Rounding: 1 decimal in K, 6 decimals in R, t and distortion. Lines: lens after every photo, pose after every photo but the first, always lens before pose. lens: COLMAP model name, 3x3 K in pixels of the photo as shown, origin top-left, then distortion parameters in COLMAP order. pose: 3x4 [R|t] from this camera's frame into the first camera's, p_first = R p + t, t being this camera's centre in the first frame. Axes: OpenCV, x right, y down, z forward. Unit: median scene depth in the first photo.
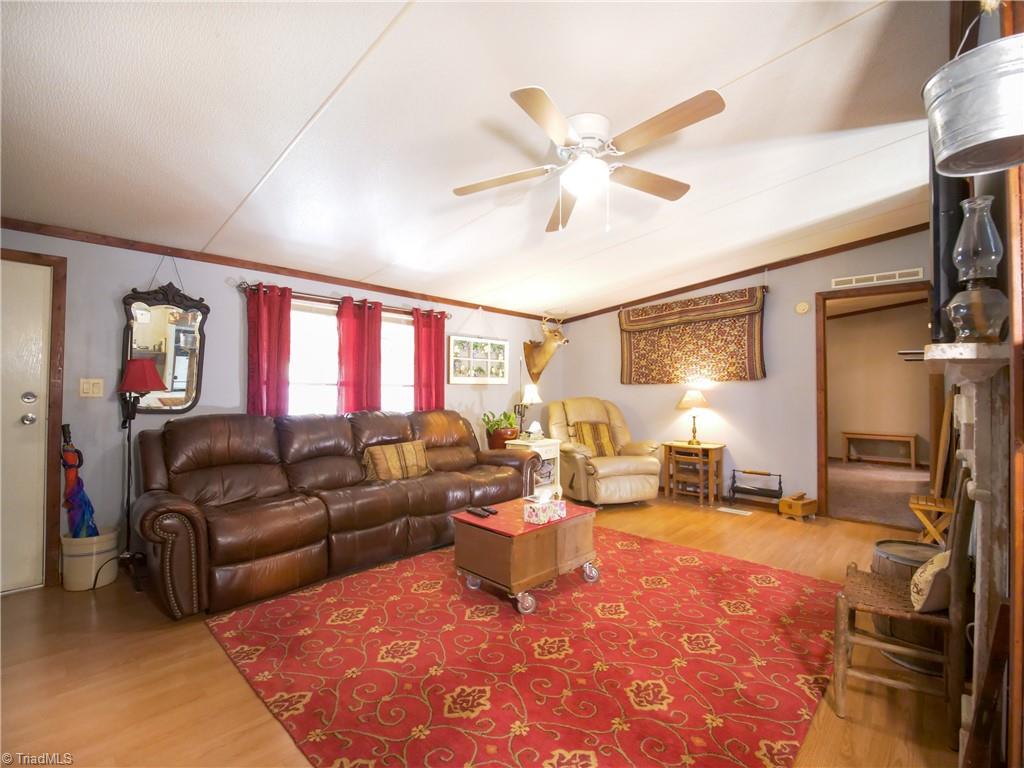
lens RADIAL K [[470.0, 0, 512.0], [0, 470.0, 384.0], [0, 0, 1]] dist [-0.000629, -0.000106]
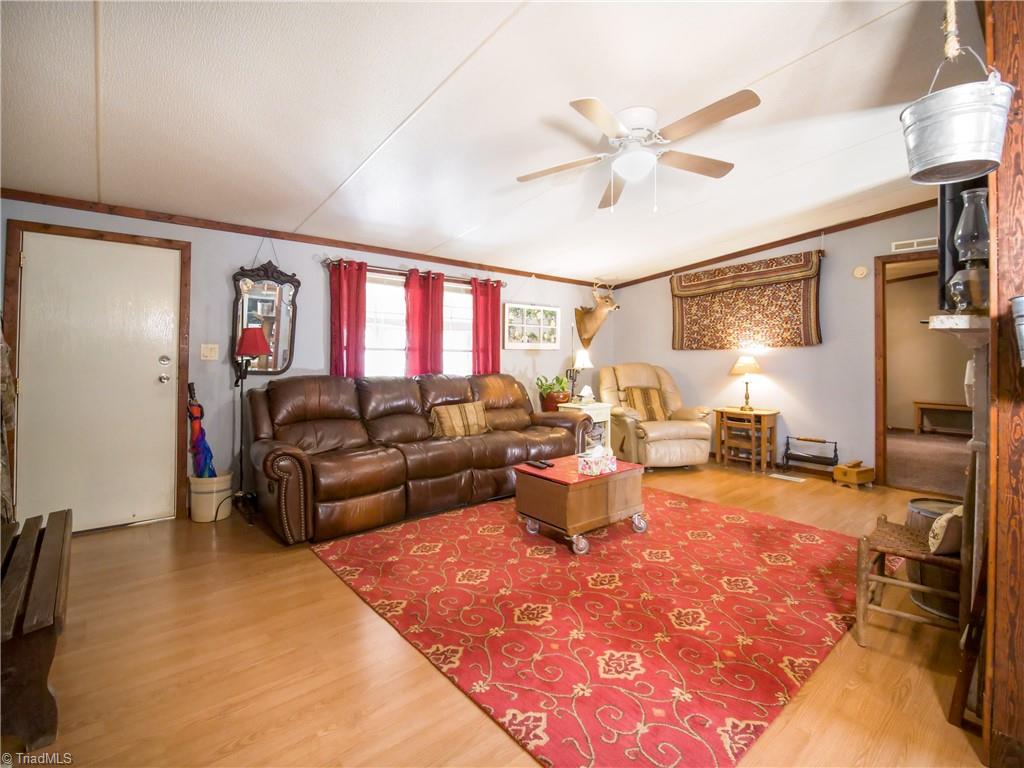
lens RADIAL K [[484.0, 0, 528.5], [0, 484.0, 350.7], [0, 0, 1]] dist [-0.012182, -0.000427]
pose [[0.997817, 0.001979, -0.066009, -0.015418], [-0.001805, 0.999995, 0.002696, 0.000213], [0.066014, -0.002571, 0.997815, -0.133095]]
